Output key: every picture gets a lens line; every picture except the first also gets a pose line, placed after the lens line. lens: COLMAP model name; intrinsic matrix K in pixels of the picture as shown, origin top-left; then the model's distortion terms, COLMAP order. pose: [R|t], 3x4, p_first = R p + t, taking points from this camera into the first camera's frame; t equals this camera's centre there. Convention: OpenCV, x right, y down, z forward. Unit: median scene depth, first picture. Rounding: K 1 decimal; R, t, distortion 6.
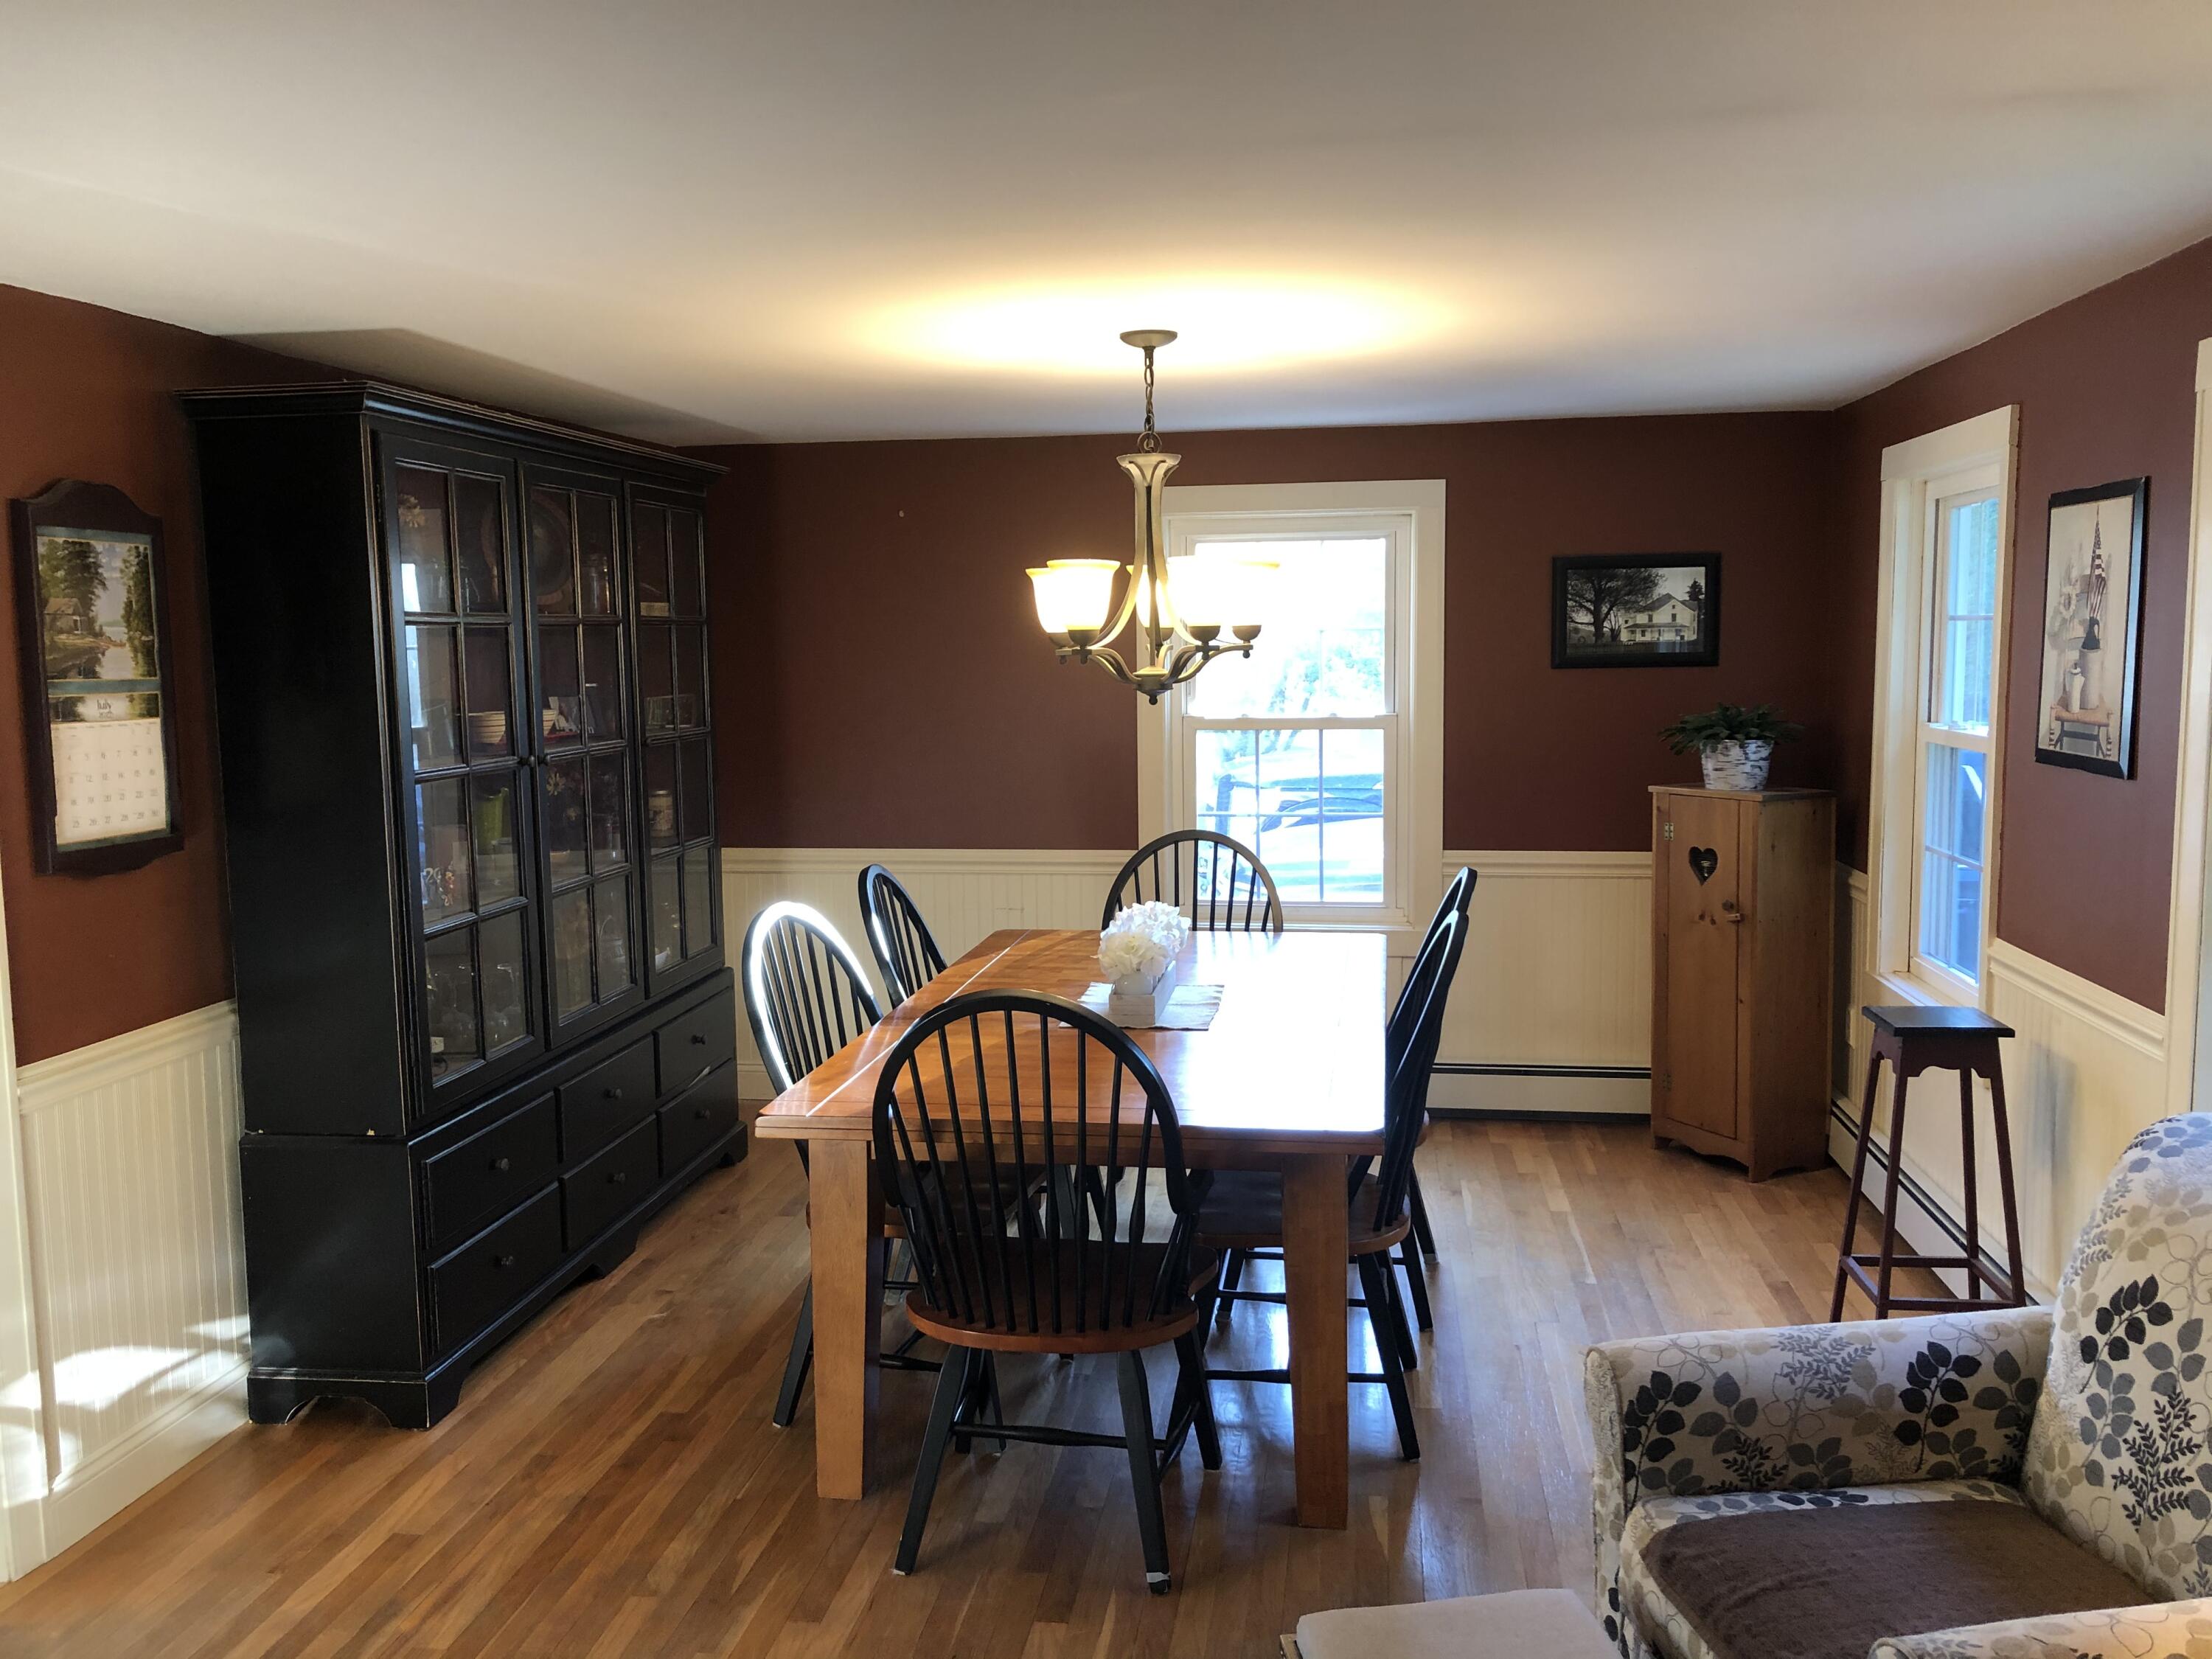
lens RADIAL K [[1798.5, 0, 1089.6], [0, 1798.5, 812.6], [0, 0, 1]] dist [0.032433, -0.037153]
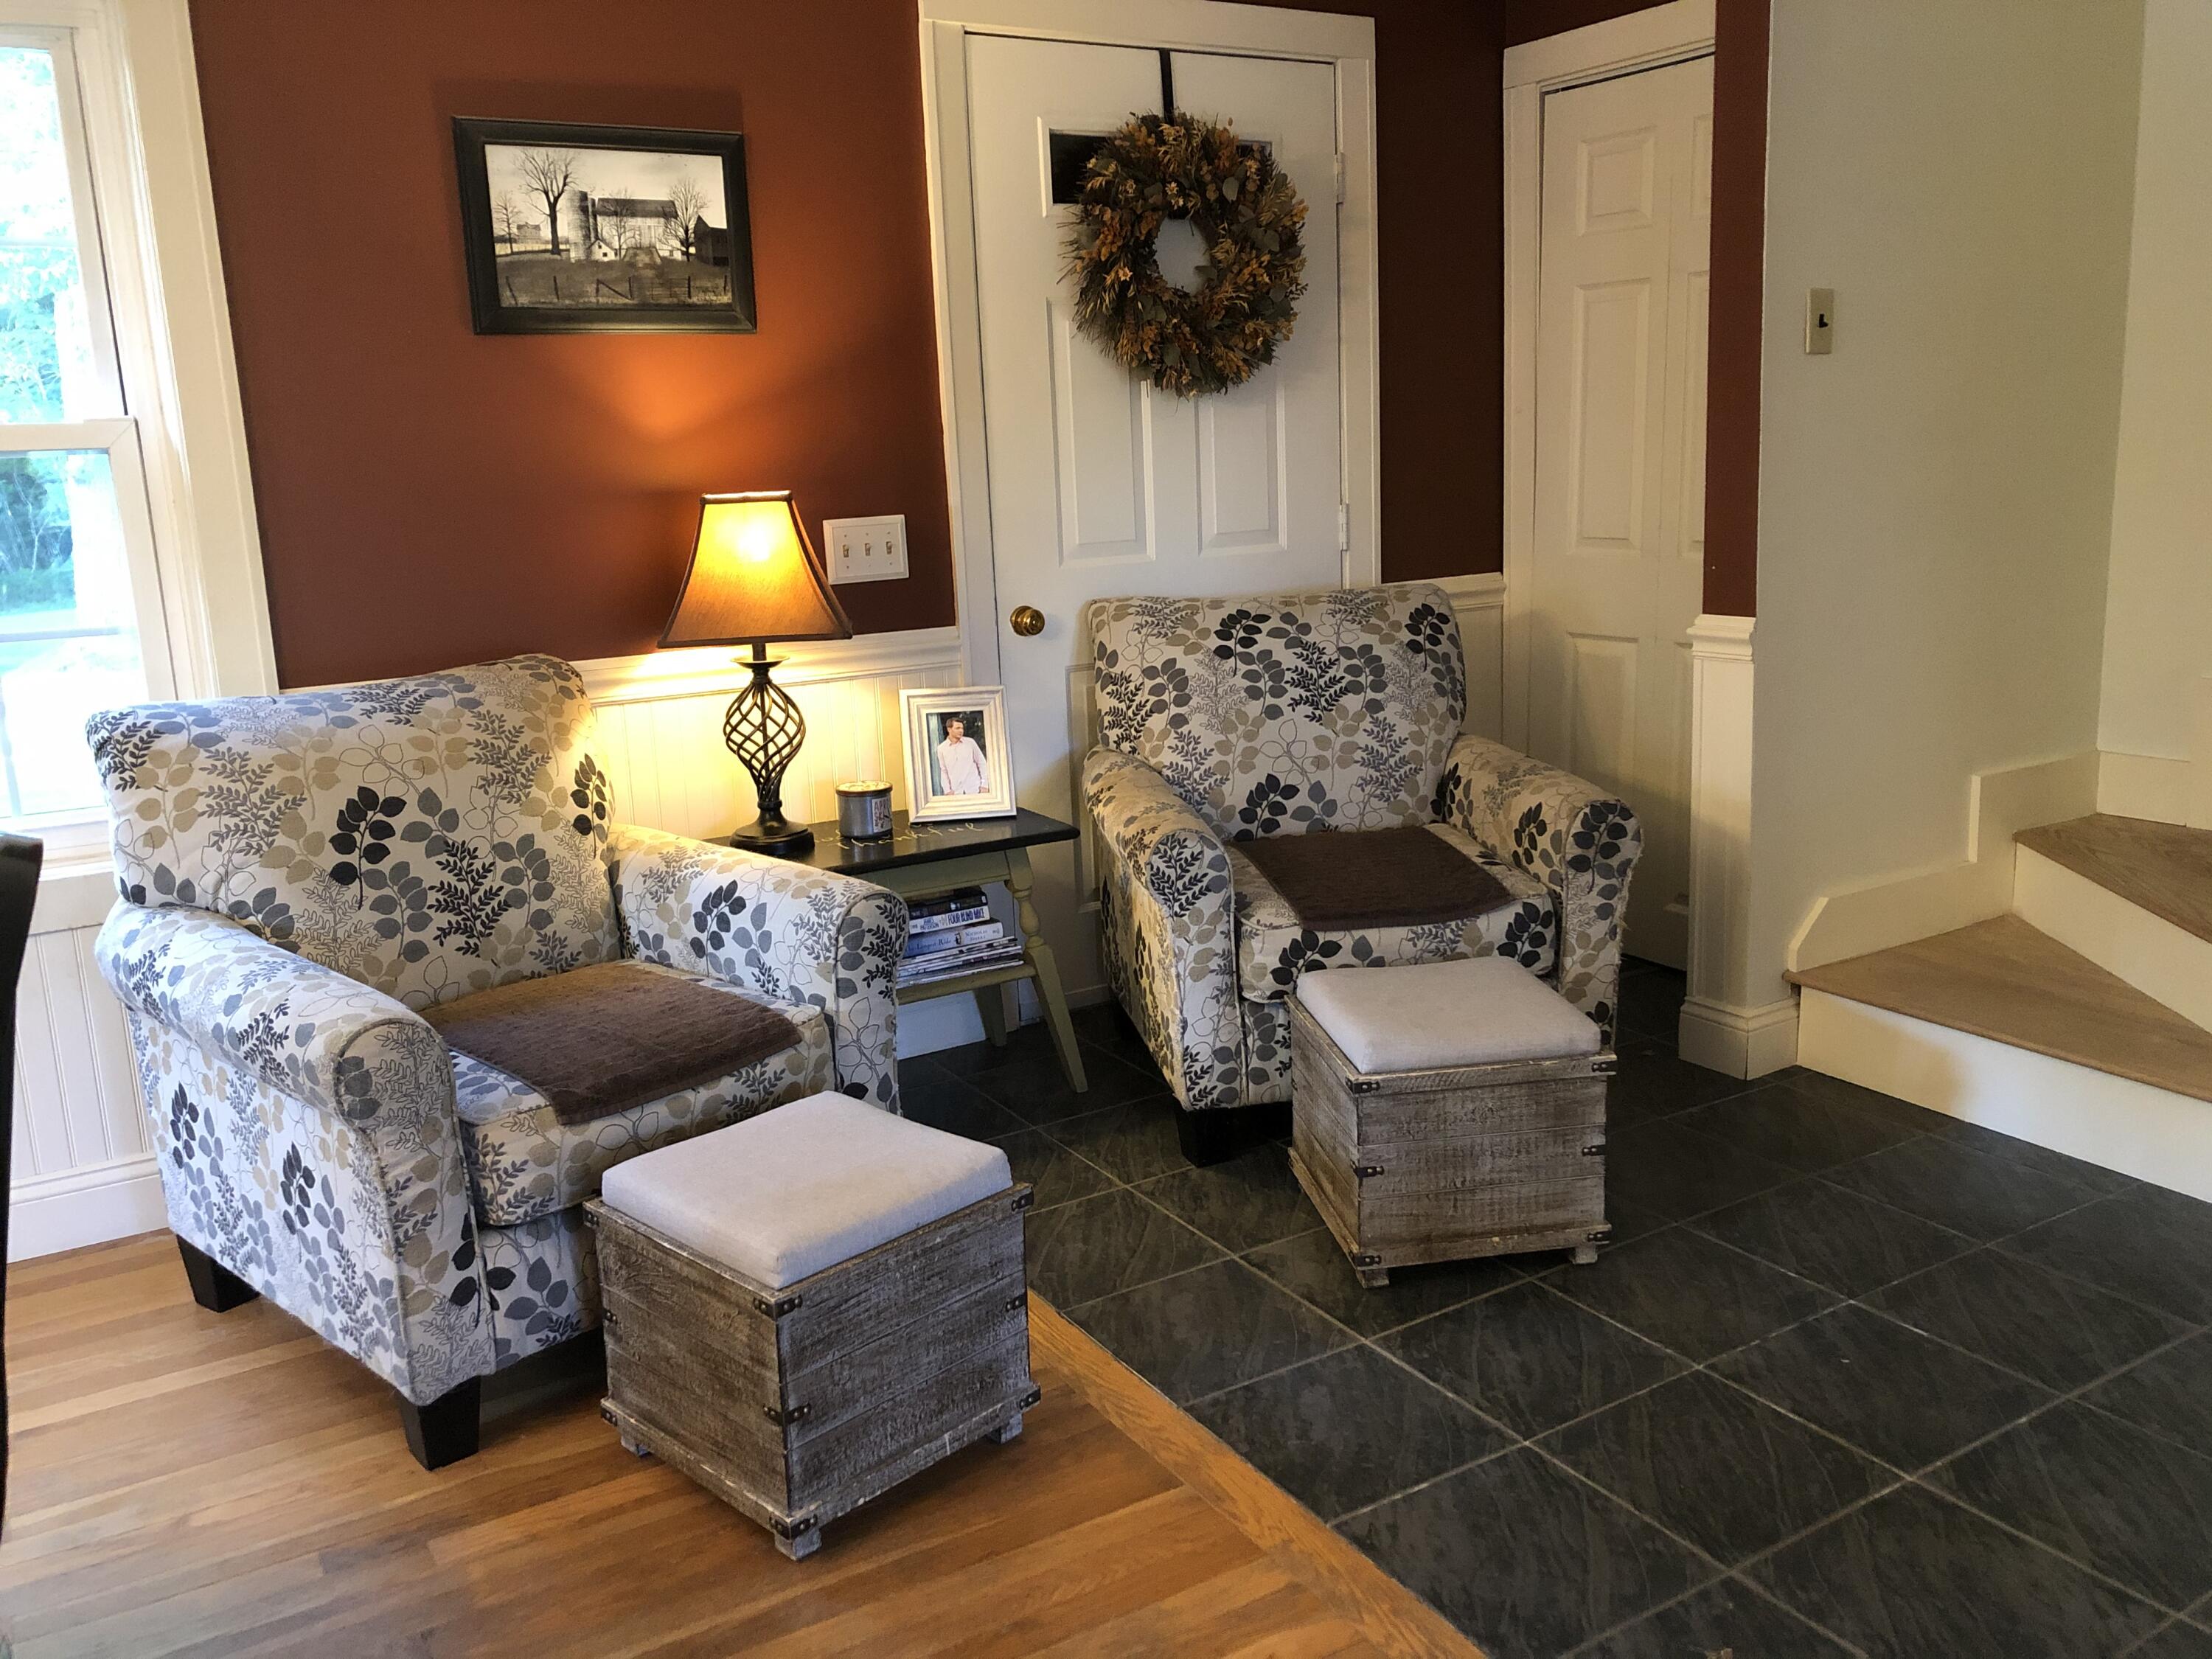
lens RADIAL K [[1798.5, 0, 1100.4], [0, 1798.5, 804.6], [0, 0, 1]] dist [0.032433, -0.037153]
pose [[-0.638563, -0.117124, 0.760605, -0.432212], [0.121347, 0.960662, 0.249807, 0.020690], [-0.759943, 0.251814, -0.599230, 0.928482]]
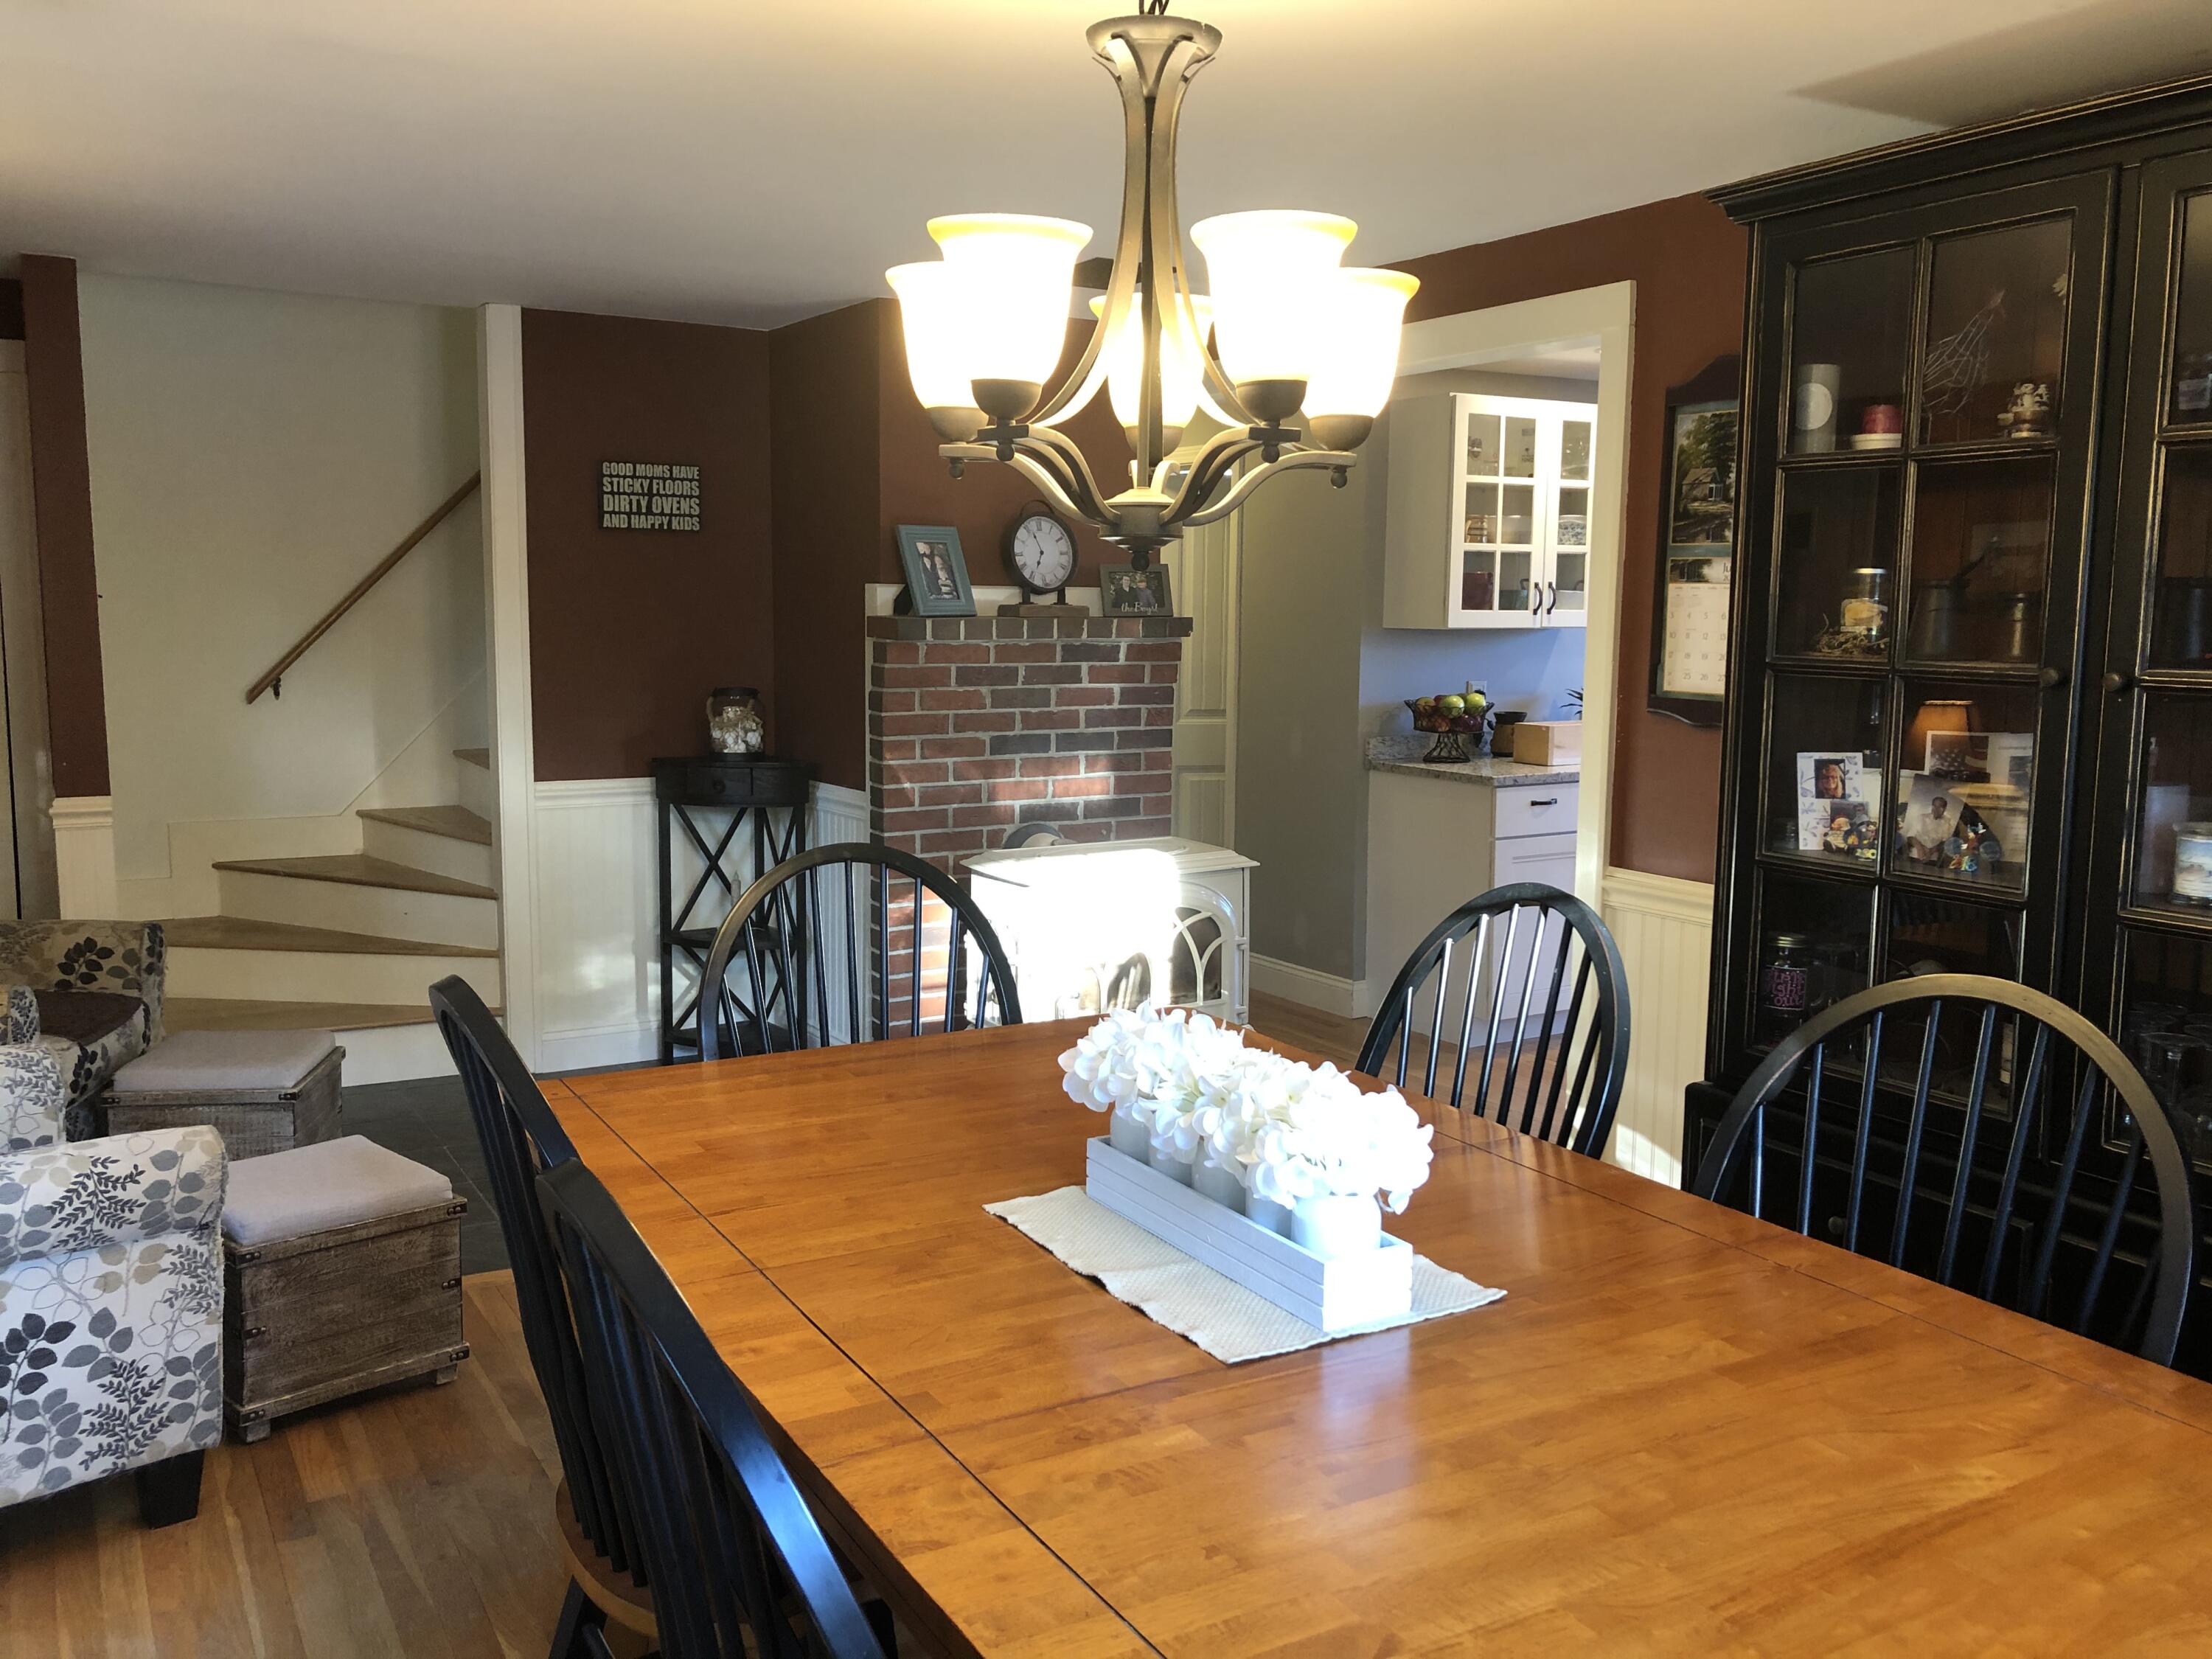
lens RADIAL K [[1798.5, 0, 1108.6], [0, 1798.5, 820.2], [0, 0, 1]] dist [0.032433, -0.037153]
pose [[-0.769667, 0.079578, -0.633466, 0.409932], [-0.064572, 0.977411, 0.201240, -0.105336], [0.635171, 0.195792, -0.747143, 1.605445]]
